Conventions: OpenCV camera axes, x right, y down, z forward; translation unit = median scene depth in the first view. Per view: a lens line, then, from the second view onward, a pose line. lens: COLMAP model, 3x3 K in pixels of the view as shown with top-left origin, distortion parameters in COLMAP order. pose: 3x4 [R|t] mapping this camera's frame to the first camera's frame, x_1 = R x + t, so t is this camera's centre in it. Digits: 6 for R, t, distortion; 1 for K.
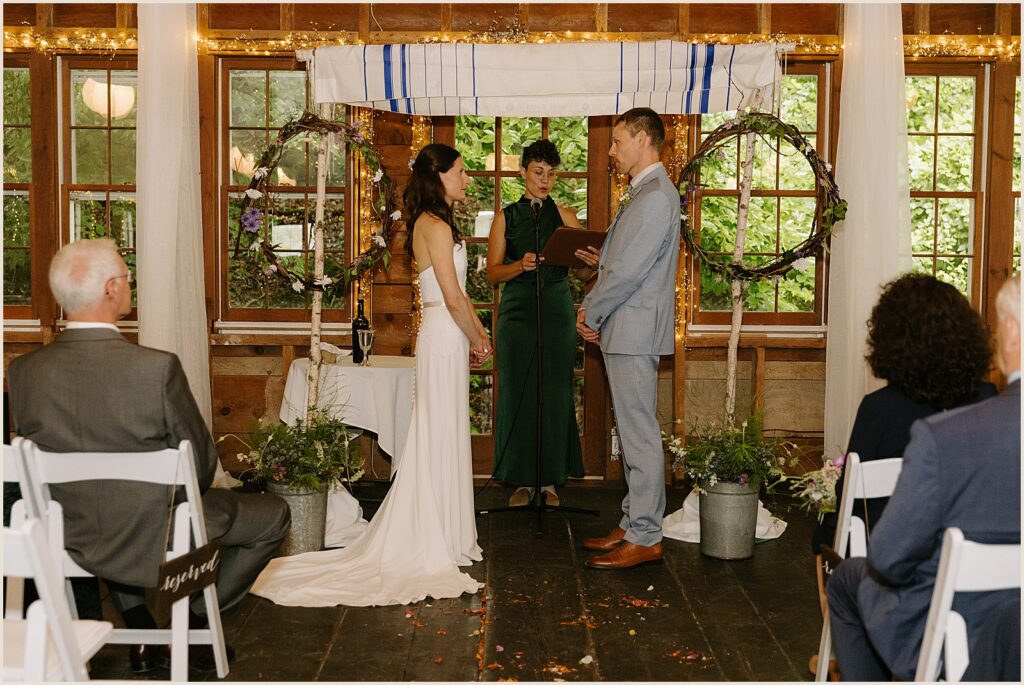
lens RADIAL K [[1226.0, 0, 505.9], [0, 1226.0, 343.0], [0, 0, 1]] dist [0.013359, 0.000000]
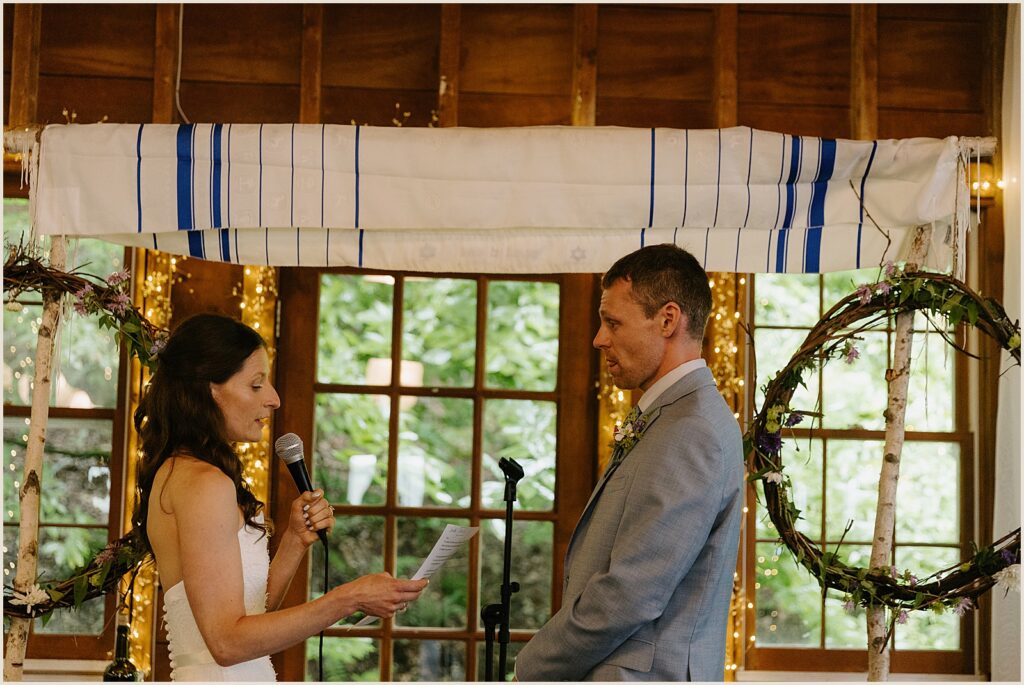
lens RADIAL K [[1729.5, 0, 504.4], [0, 1729.5, 349.9], [0, 0, 1]] dist [0.011290, 0.000000]
pose [[0.997854, 0.022057, 0.061650, -0.008090], [-0.011328, 0.985511, -0.169235, -0.032966], [-0.064490, 0.168174, 0.983646, 0.304027]]
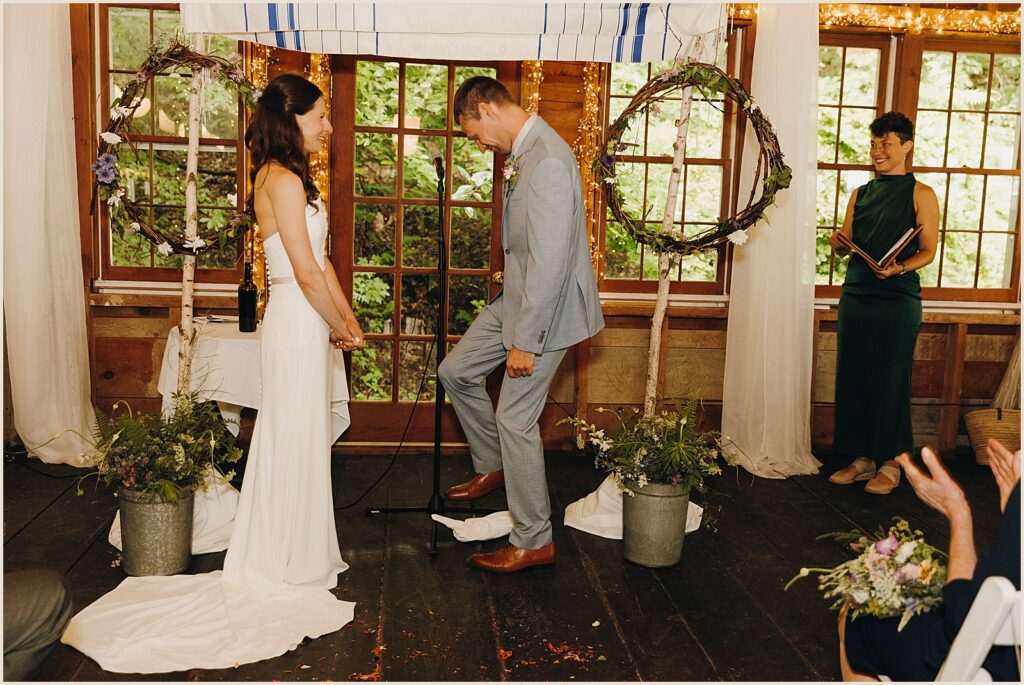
lens RADIAL K [[1012.3, 0, 510.9], [0, 1012.3, 346.1], [0, 0, 1]] dist [0.014396, 0.000000]
pose [[0.994546, 0.011844, 0.103628, -0.001625], [-0.017721, 0.998275, 0.055973, -0.021984], [-0.102786, -0.057505, 0.993040, 0.265668]]
